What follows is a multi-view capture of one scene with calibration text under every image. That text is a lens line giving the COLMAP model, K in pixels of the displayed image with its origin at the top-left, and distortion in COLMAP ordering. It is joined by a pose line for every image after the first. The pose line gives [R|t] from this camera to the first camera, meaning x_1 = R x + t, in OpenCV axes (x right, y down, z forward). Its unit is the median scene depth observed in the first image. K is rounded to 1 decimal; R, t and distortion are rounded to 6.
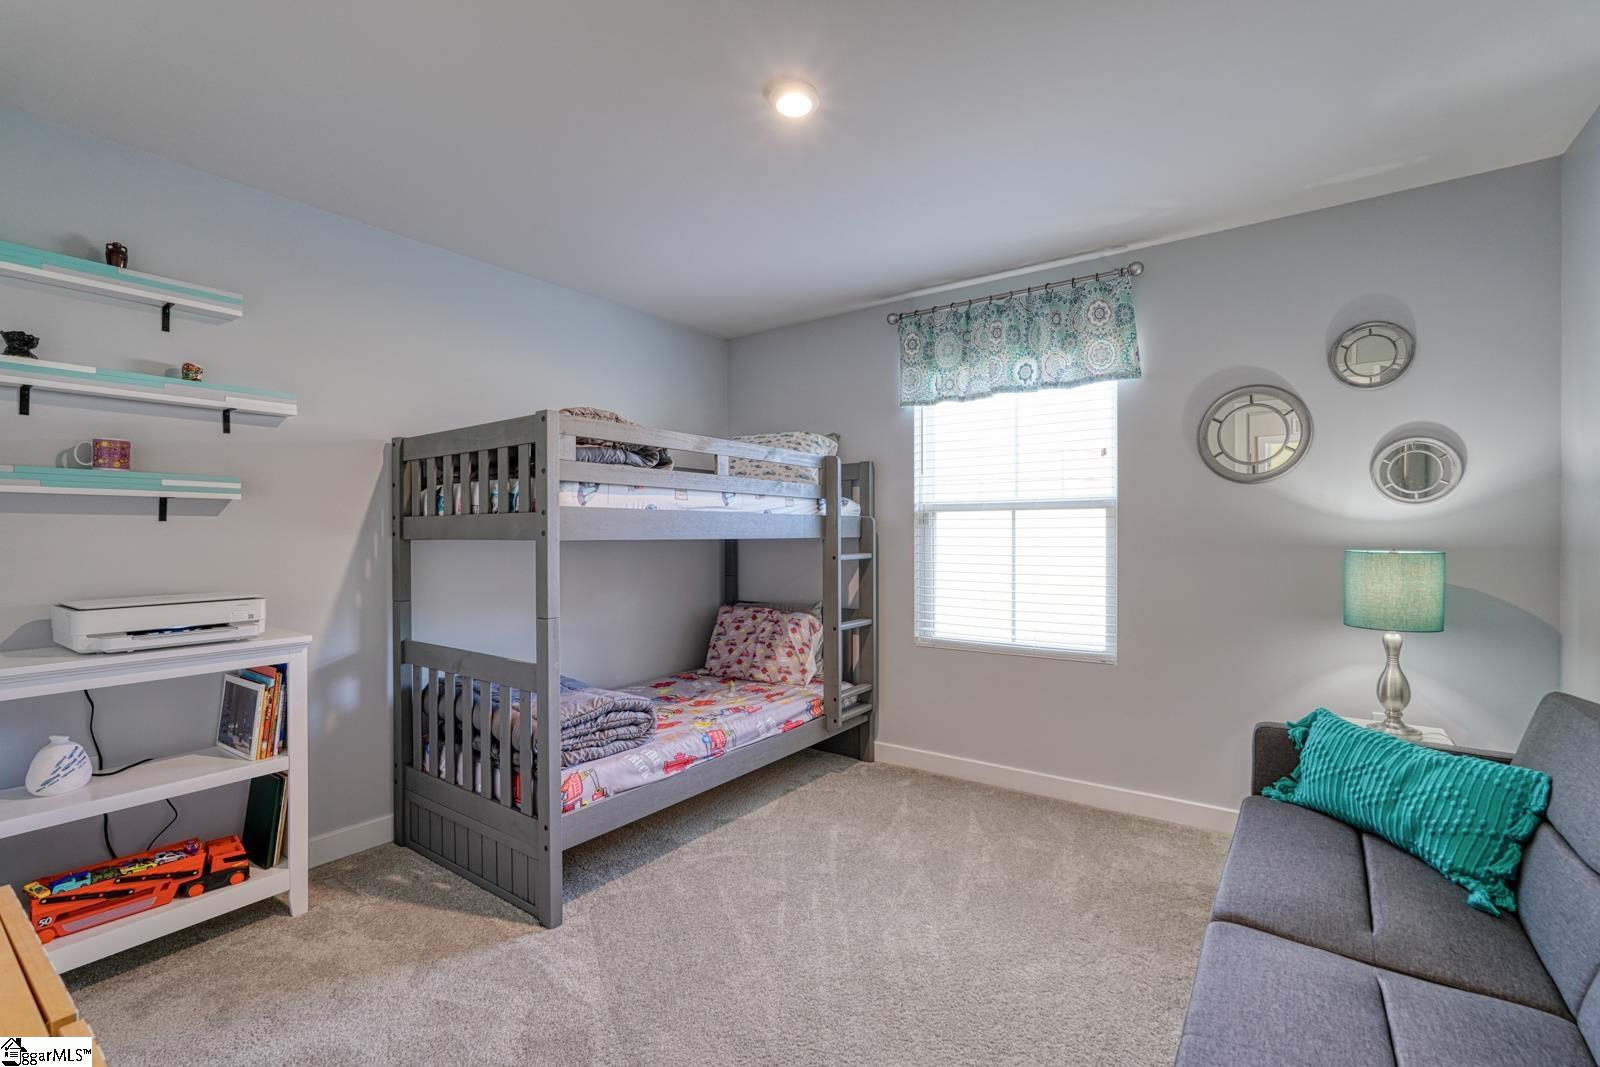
lens RADIAL K [[705.9, 0, 800.3], [0, 705.9, 536.8], [0, 0, 1]] dist [-0.001766, 0.000805]
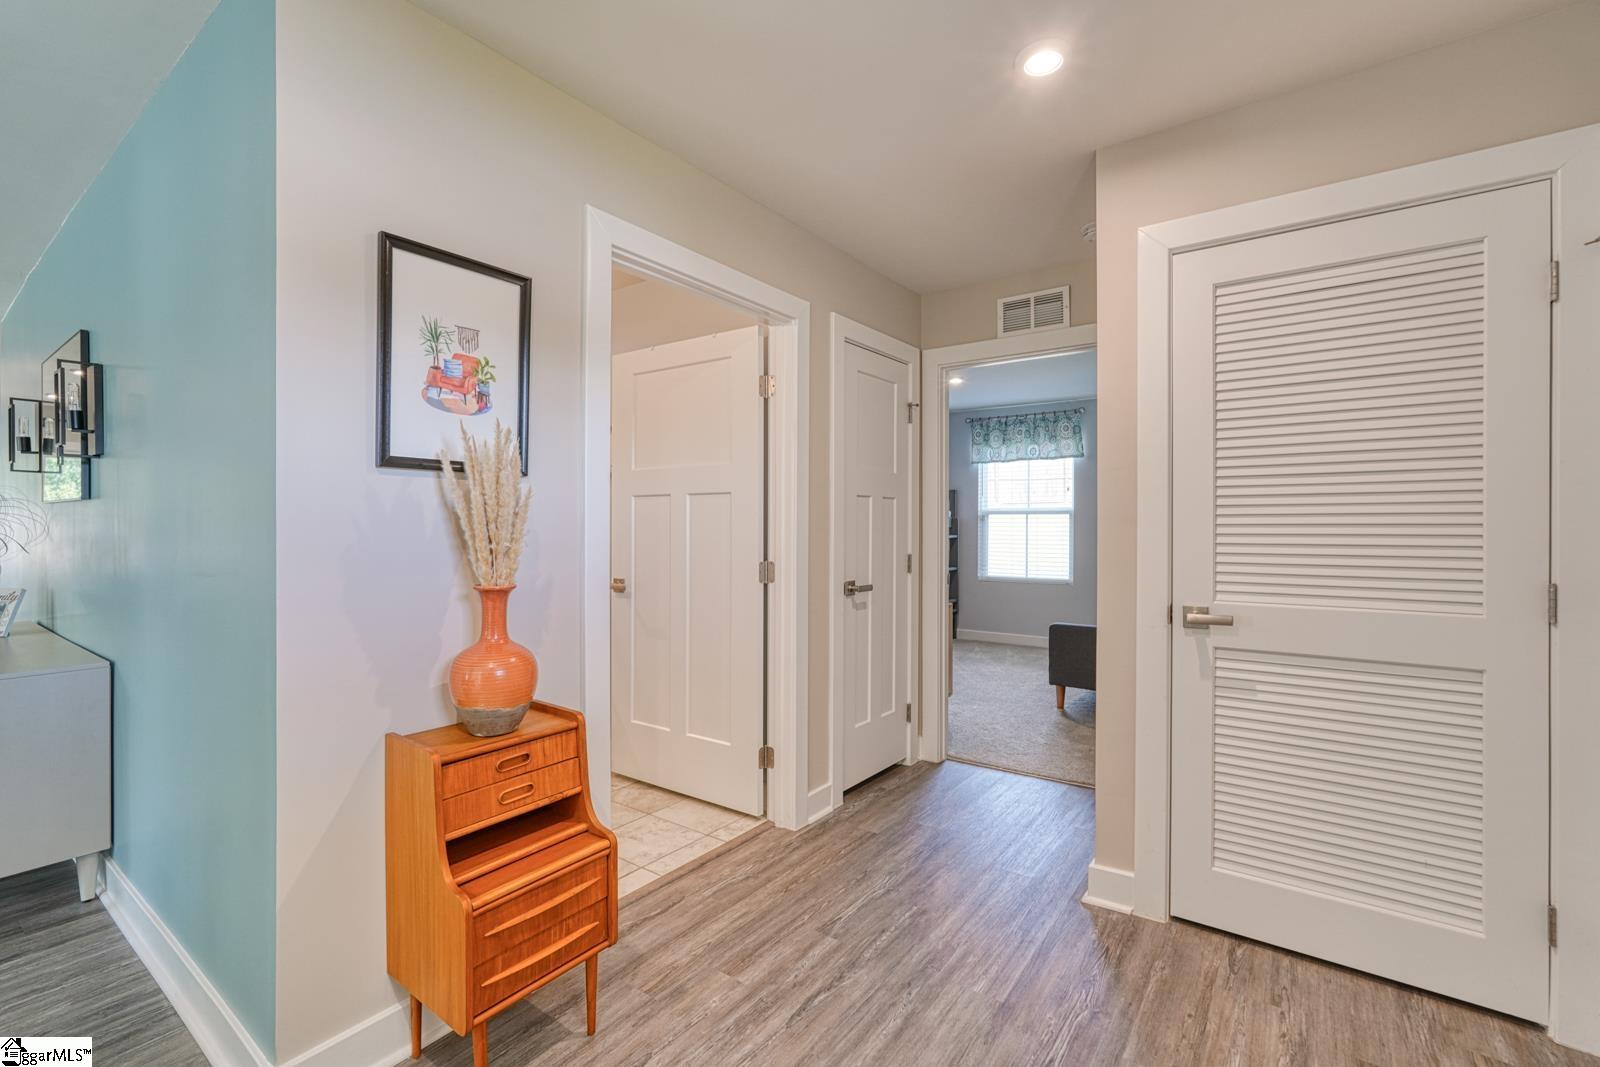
lens RADIAL K [[705.9, 0, 797.4], [0, 705.9, 522.5], [0, 0, 1]] dist [-0.001766, 0.000805]
pose [[0.999778, 0.004776, -0.020521, -0.351246], [-0.004705, 0.999983, 0.003502, -0.019255], [0.020537, -0.003405, 0.999783, -1.159296]]
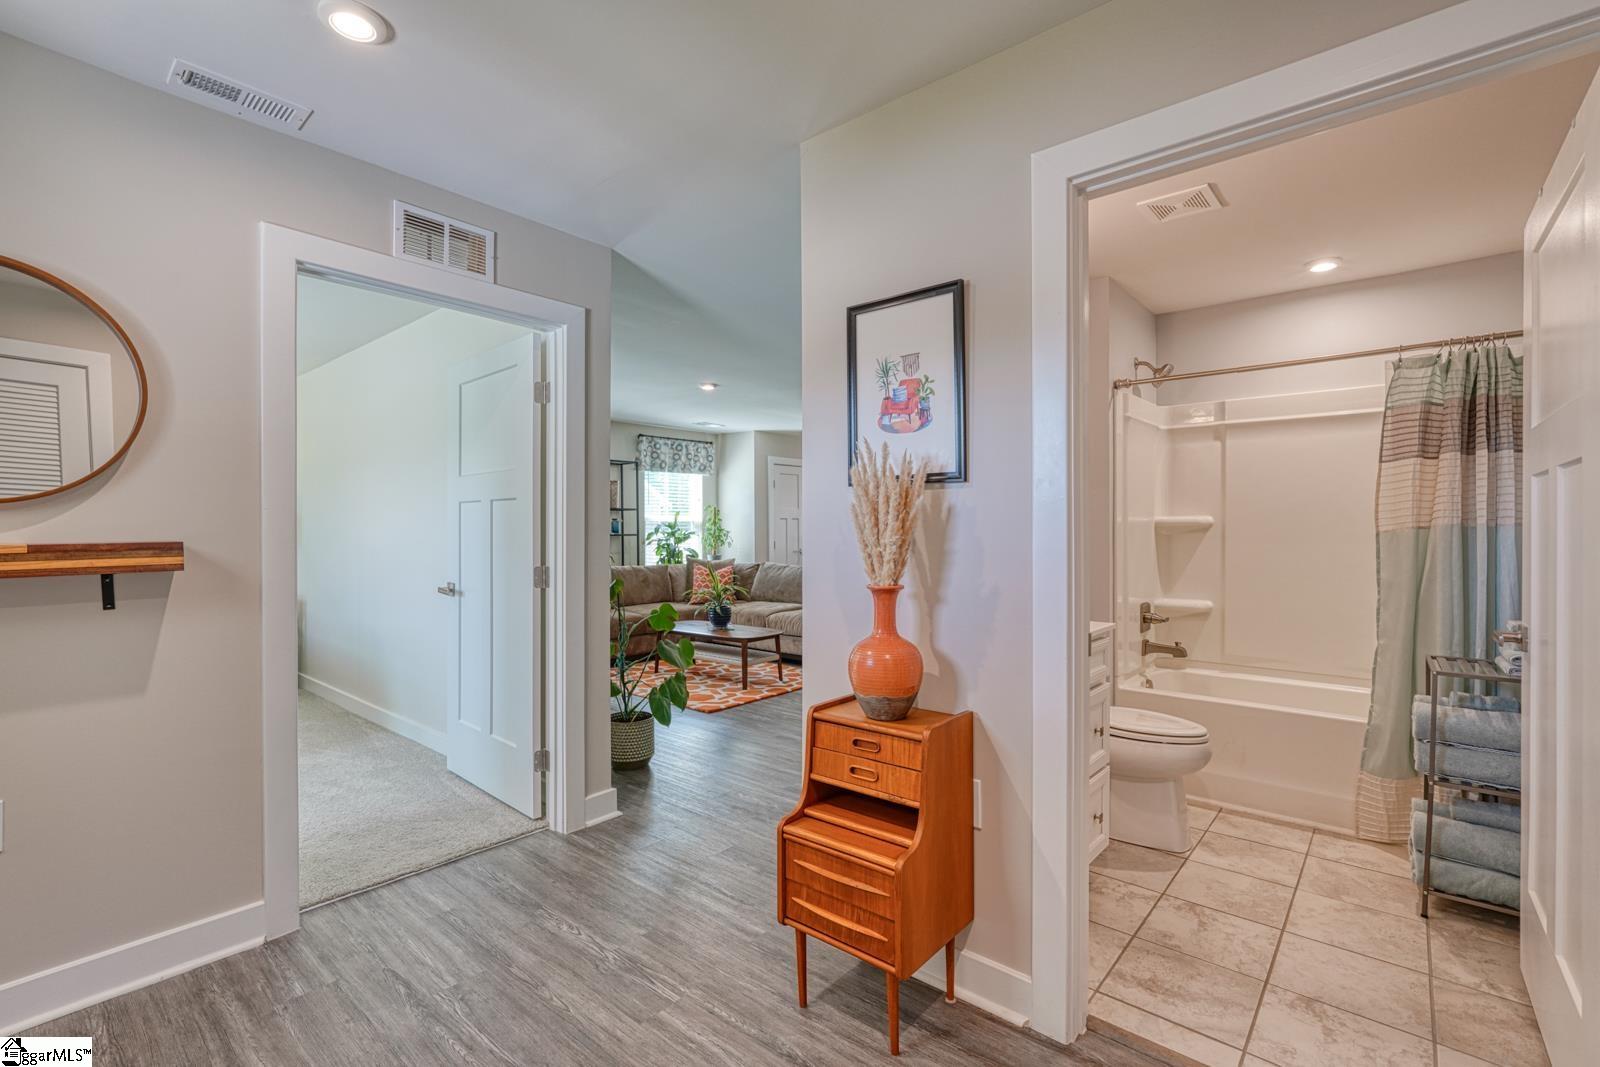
lens RADIAL K [[705.9, 0, 792.5], [0, 705.9, 527.1], [0, 0, 1]] dist [-0.001766, 0.000805]
pose [[-0.091827, 0.004939, -0.995763, 2.061498], [0.008767, 0.999953, 0.004151, -0.030590], [0.995736, -0.008349, -0.091866, 2.248732]]
